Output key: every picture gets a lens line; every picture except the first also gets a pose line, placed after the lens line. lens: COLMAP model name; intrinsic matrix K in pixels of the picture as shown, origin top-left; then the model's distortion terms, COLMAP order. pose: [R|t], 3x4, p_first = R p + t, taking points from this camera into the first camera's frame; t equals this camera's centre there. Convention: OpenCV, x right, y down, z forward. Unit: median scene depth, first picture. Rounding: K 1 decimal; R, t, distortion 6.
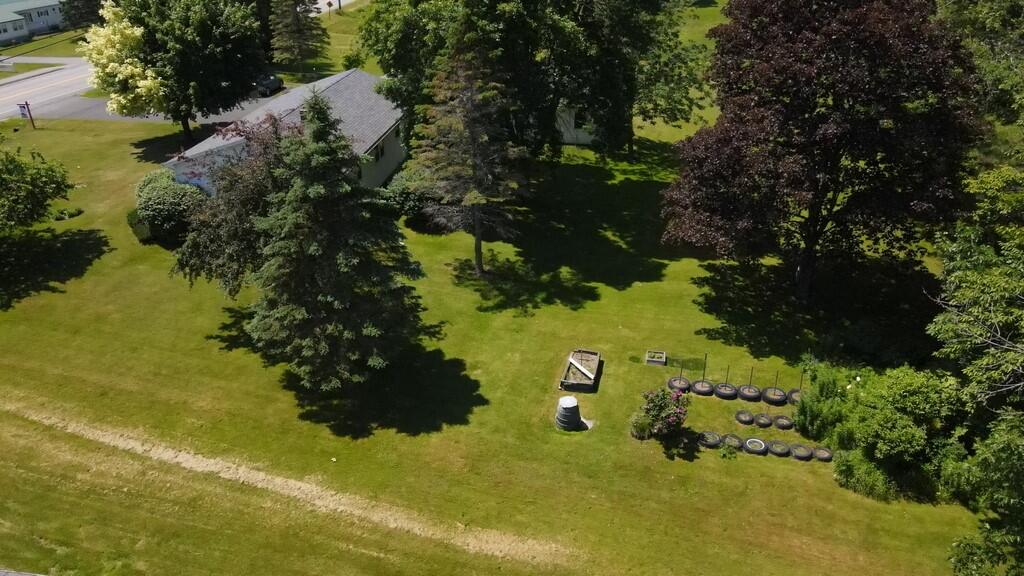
lens RADIAL K [[728.2, 0, 511.9], [0, 728.2, 288.0], [0, 0, 1]] dist [0.003575, 0.000849]
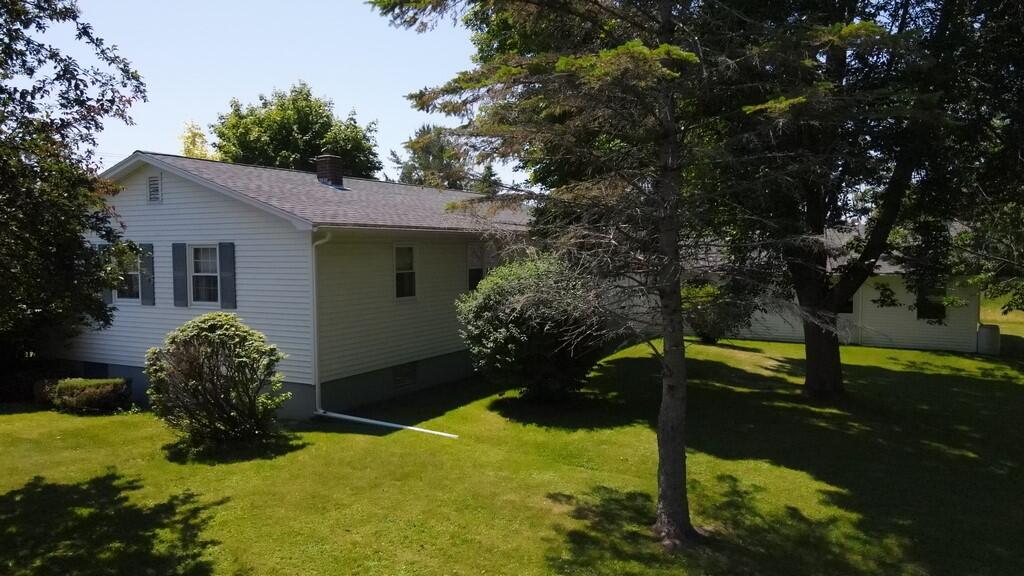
lens RADIAL K [[728.2, 0, 511.9], [0, 728.2, 287.9], [0, 0, 1]] dist [0.003575, 0.000849]
pose [[0.943775, 0.009256, -0.330458, -0.015376], [-0.154275, 0.896416, -0.415496, 0.013221], [0.292383, 0.443117, 0.847443, 0.716822]]
